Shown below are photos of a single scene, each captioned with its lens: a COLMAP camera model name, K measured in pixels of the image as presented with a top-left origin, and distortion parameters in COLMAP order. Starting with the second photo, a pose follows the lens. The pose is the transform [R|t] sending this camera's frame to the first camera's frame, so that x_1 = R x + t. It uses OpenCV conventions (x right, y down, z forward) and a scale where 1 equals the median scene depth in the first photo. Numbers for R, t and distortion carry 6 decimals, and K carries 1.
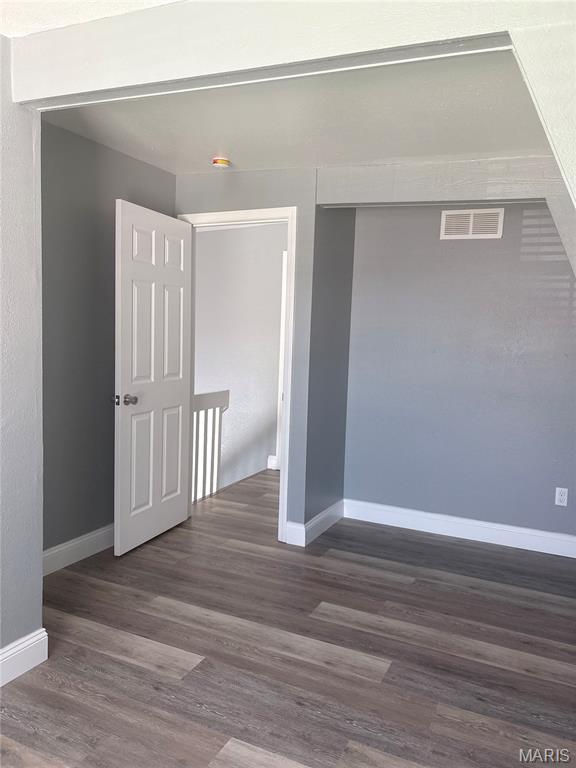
lens RADIAL K [[583.5, 0, 285.6], [0, 583.5, 385.3], [0, 0, 1]] dist [0.010538, -0.002381]
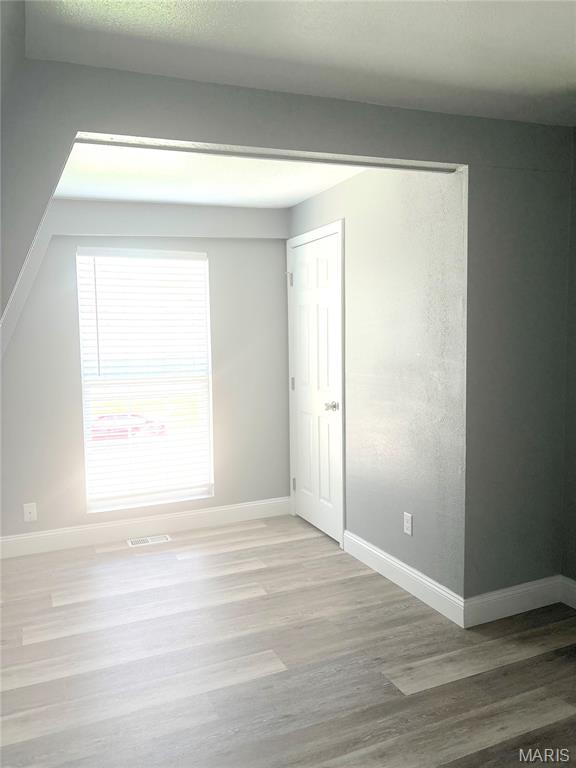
lens RADIAL K [[583.5, 0, 285.6], [0, 583.5, 385.3], [0, 0, 1]] dist [0.010538, -0.002381]
pose [[-0.642245, 0.039527, -0.765480, 0.694476], [-0.077109, 0.990271, 0.115831, -0.120040], [0.762611, 0.133417, -0.632949, 1.404206]]
